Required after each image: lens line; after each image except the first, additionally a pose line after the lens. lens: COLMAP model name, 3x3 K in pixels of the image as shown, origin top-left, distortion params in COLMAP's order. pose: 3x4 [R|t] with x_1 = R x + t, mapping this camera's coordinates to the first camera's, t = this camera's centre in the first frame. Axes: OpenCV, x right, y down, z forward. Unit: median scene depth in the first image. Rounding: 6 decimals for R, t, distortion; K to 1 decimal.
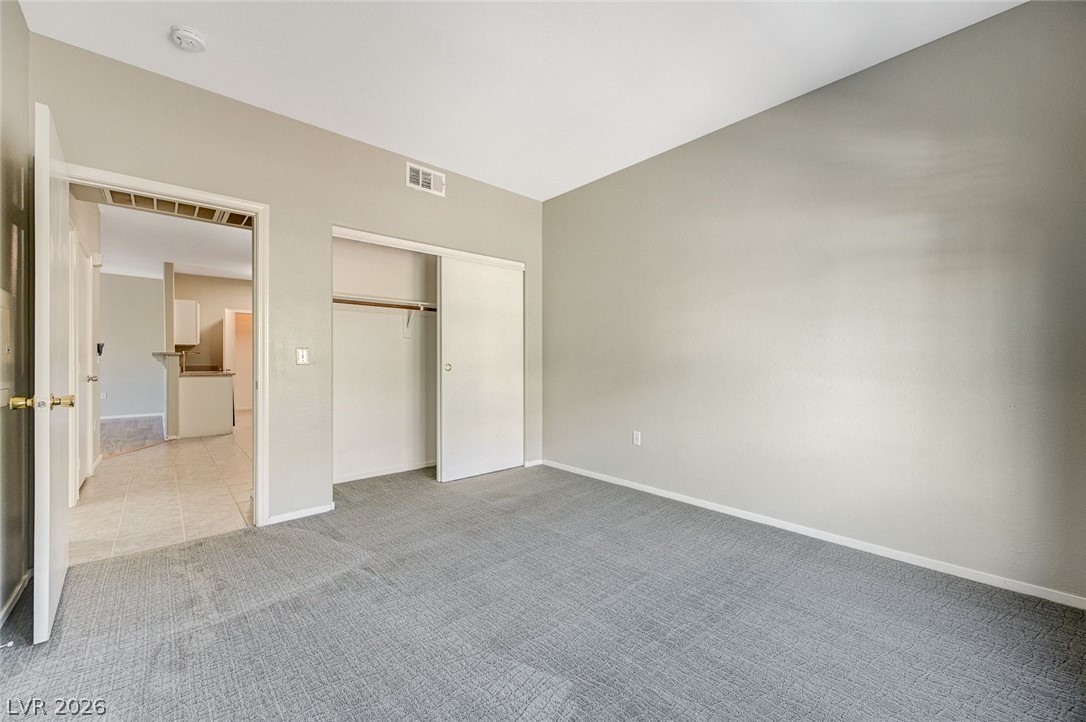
lens RADIAL K [[429.2, 0, 543.4], [0, 429.2, 360.2], [0, 0, 1]] dist [0.000357, 0.000333]
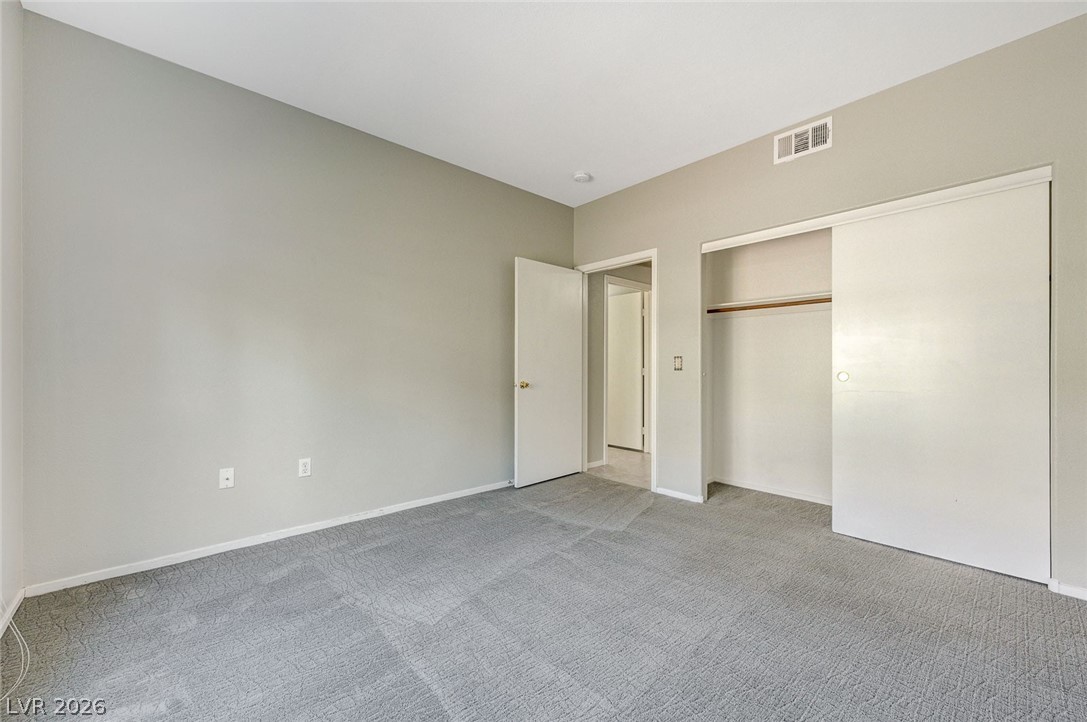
lens RADIAL K [[429.6, 0, 547.6], [0, 429.6, 361.5], [0, 0, 1]] dist [0.000357, 0.000333]
pose [[0.001418, -0.009461, -0.999954, 0.609115], [0.000546, 0.999955, -0.009460, -0.002151], [0.999999, -0.000532, 0.001423, 0.609721]]
